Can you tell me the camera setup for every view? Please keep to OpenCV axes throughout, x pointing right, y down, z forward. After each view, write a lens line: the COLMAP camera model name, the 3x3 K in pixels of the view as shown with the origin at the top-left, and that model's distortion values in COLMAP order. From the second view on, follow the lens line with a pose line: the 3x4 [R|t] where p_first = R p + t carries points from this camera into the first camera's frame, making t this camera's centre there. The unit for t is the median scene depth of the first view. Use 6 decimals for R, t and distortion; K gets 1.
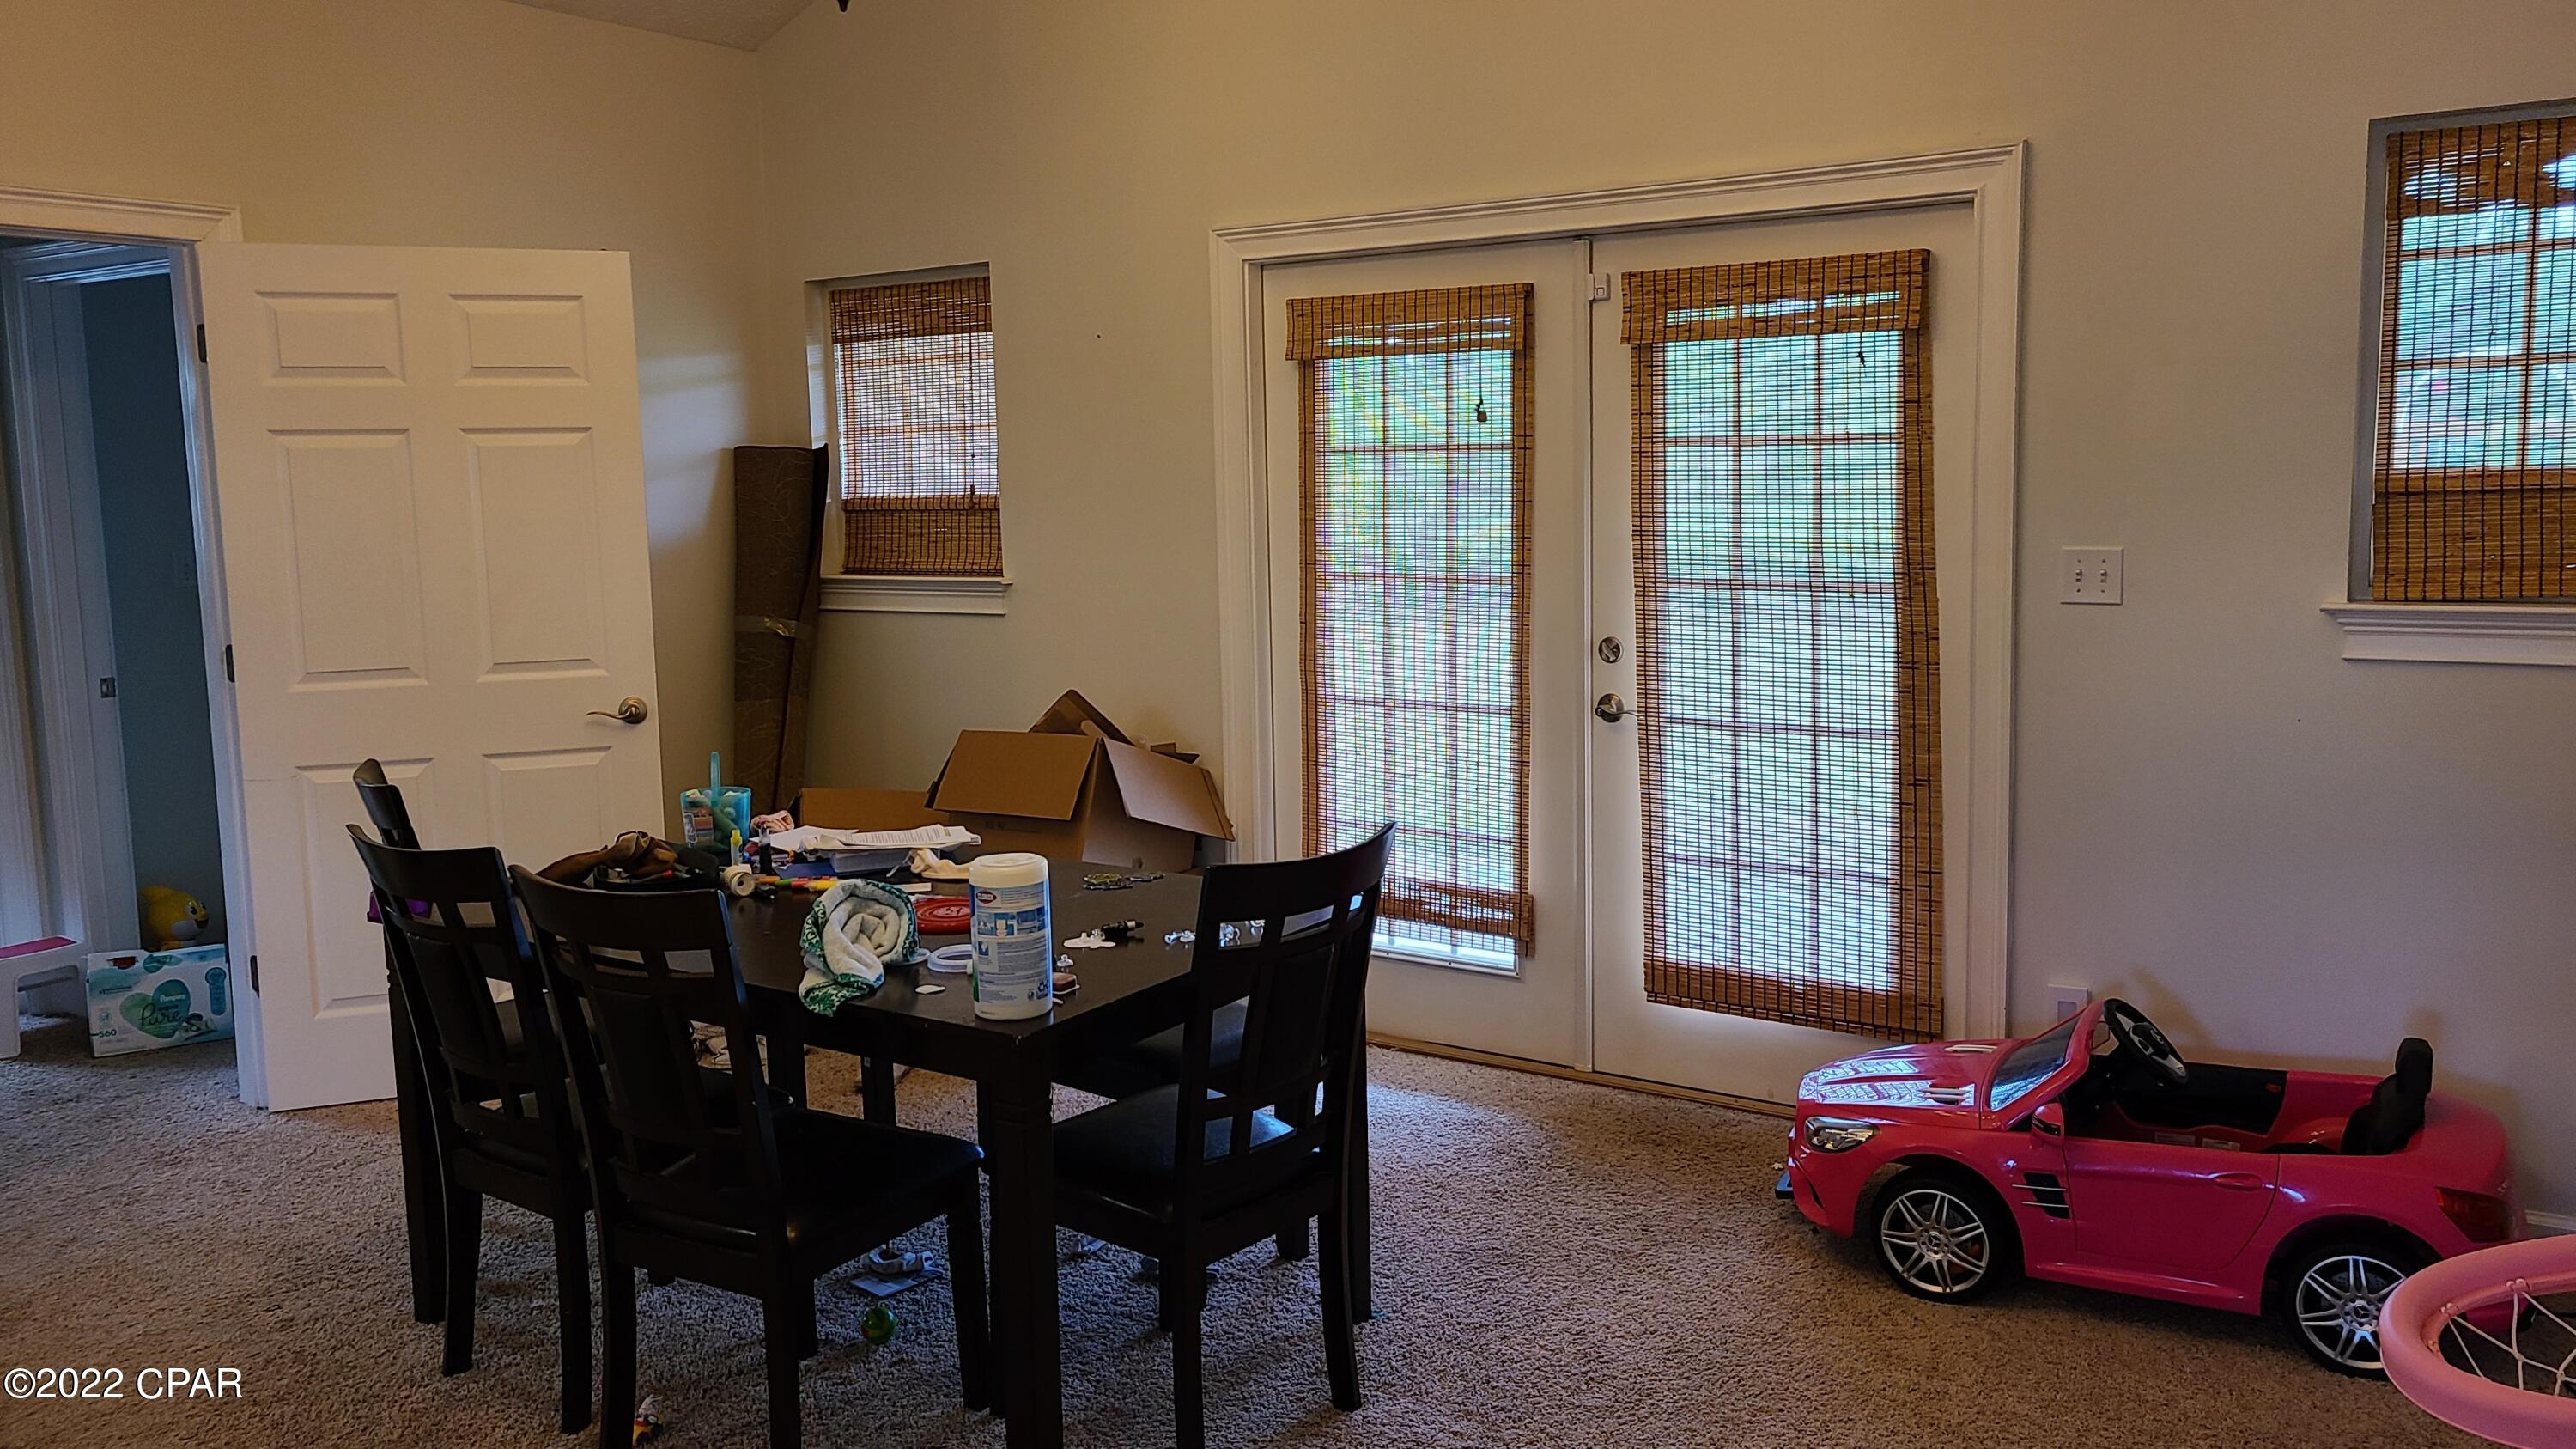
lens RADIAL K [[1924.9, 0, 1278.5], [0, 1924.9, 682.3], [0, 0, 1]] dist [0.063000, -0.049451]
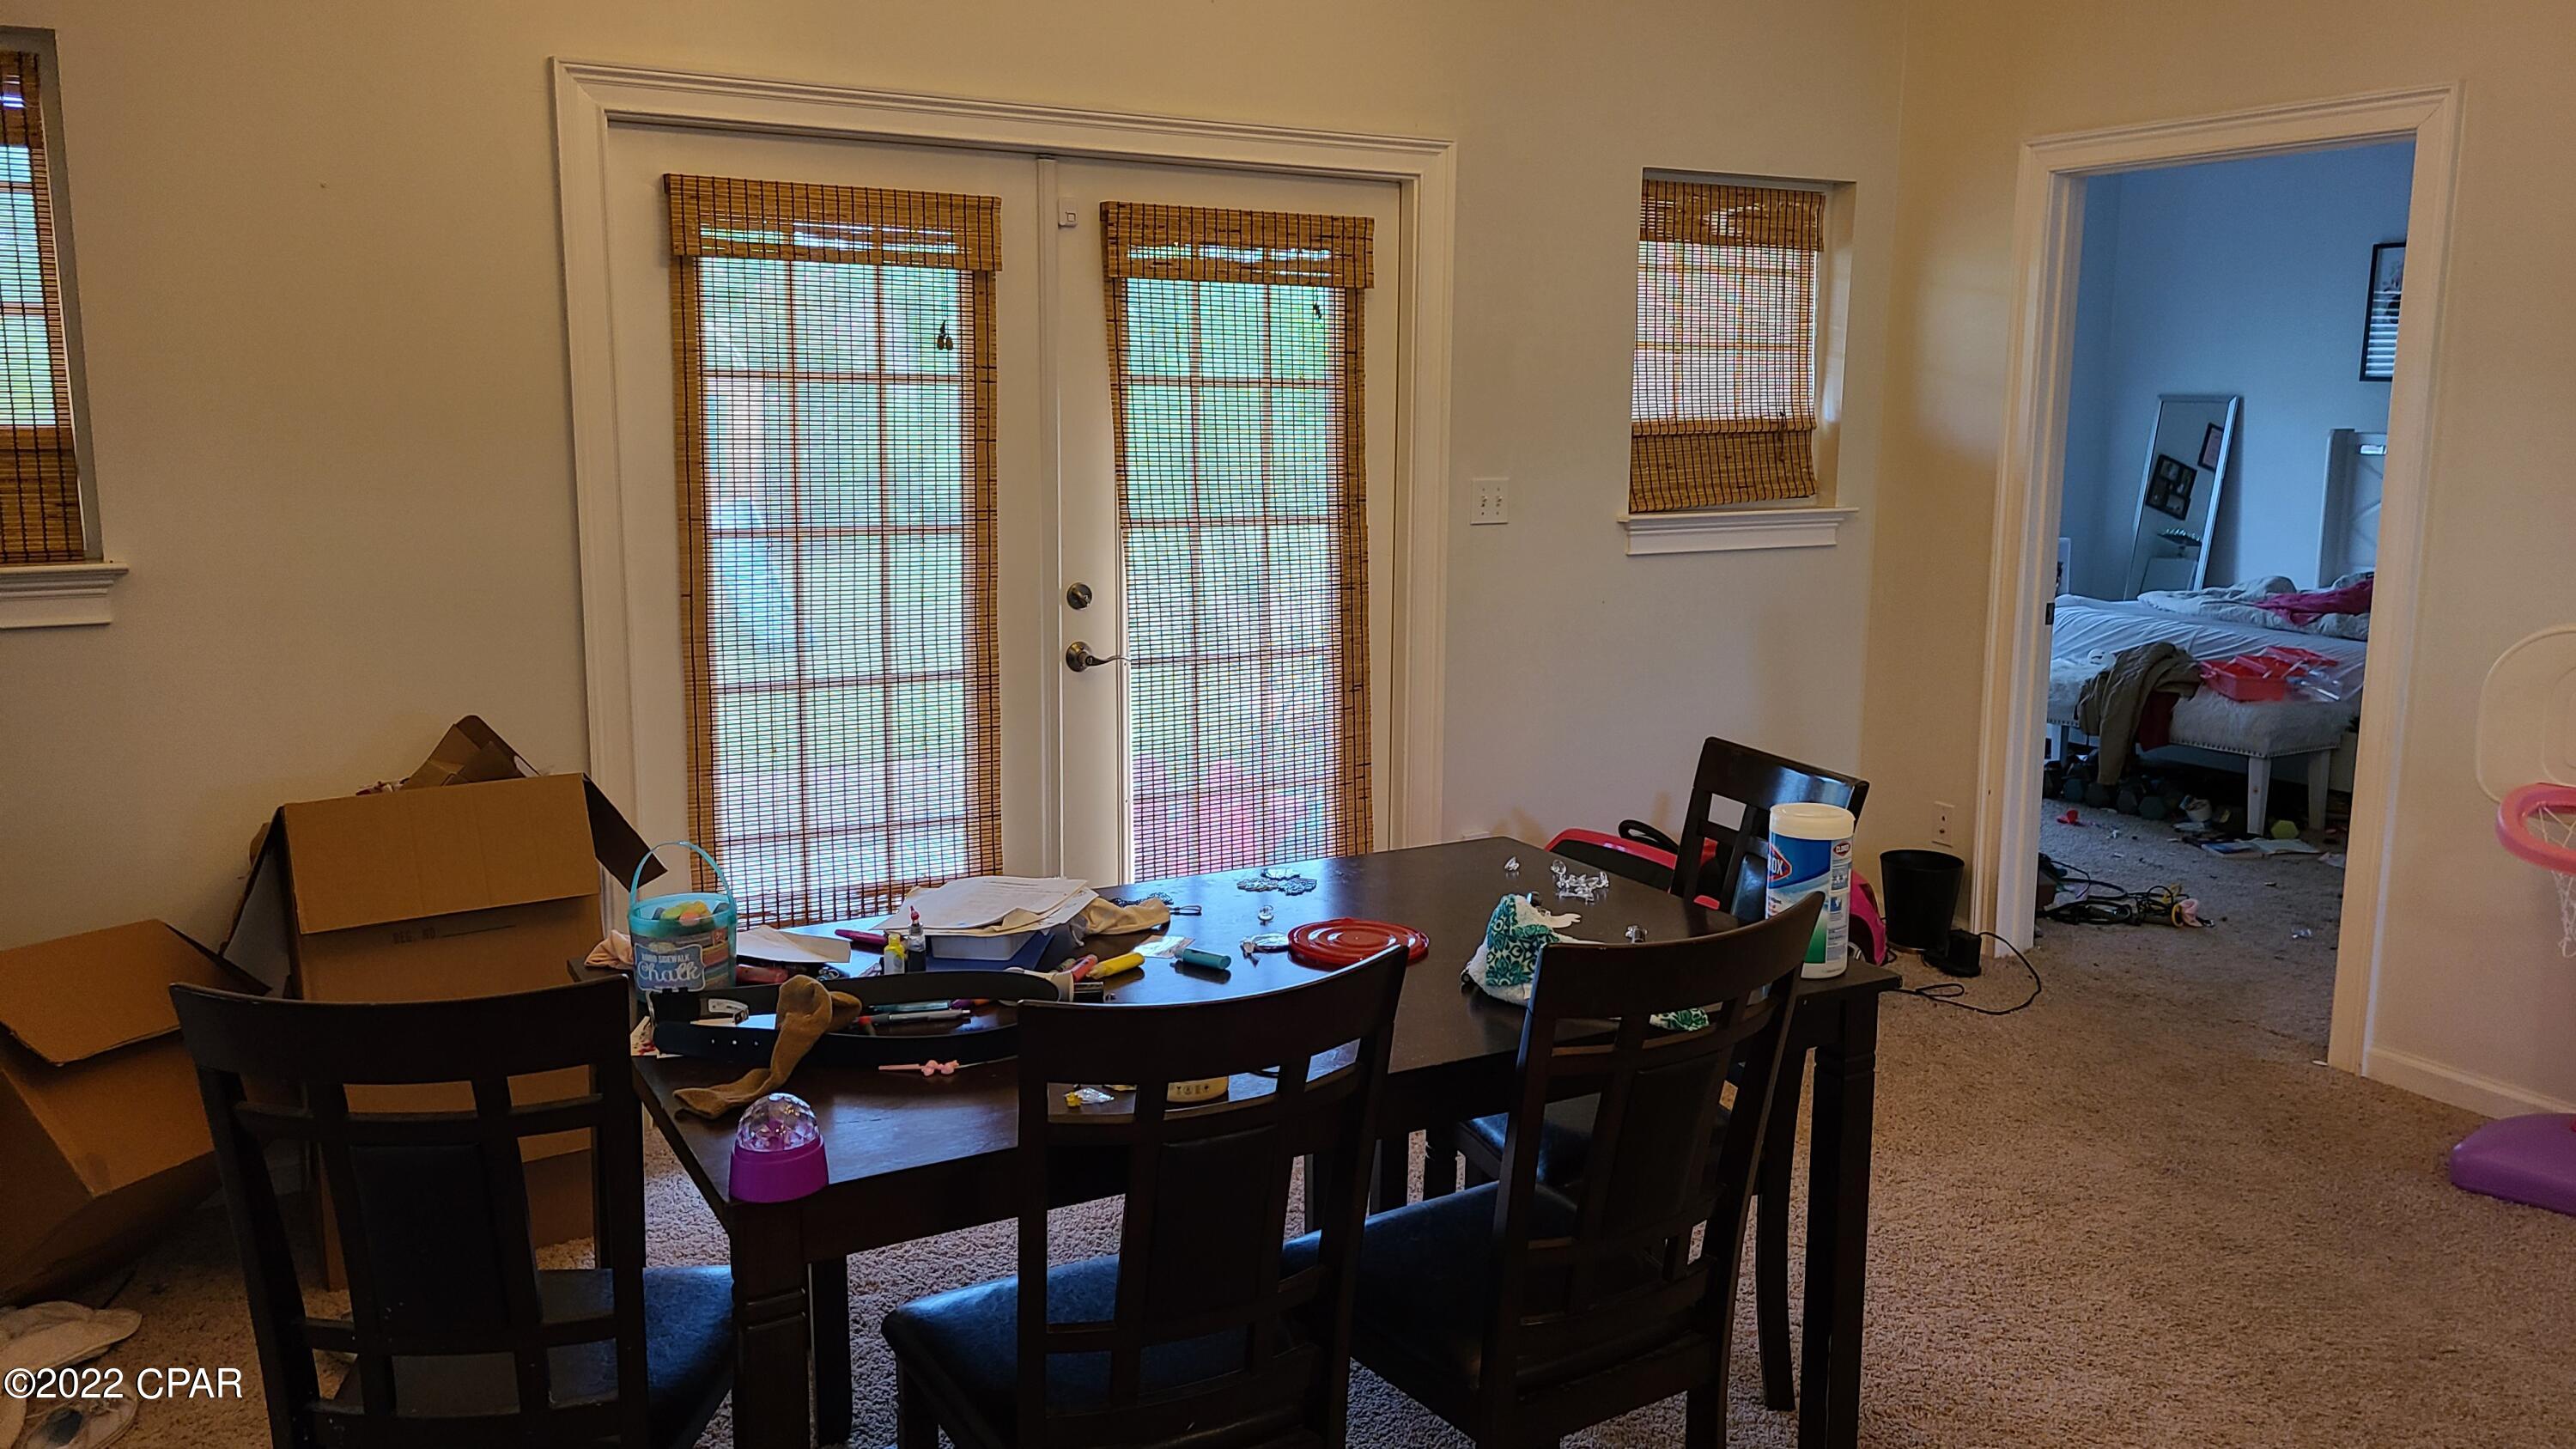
lens RADIAL K [[2002.8, 0, 1303.4], [0, 2002.8, 715.7], [0, 0, 1]] dist [0.044814, 0.008941]
pose [[0.427420, -0.119281, 0.896150, -0.697486], [0.086158, 0.992120, 0.090962, -0.039852], [-0.899938, 0.038332, 0.434329, 0.481684]]
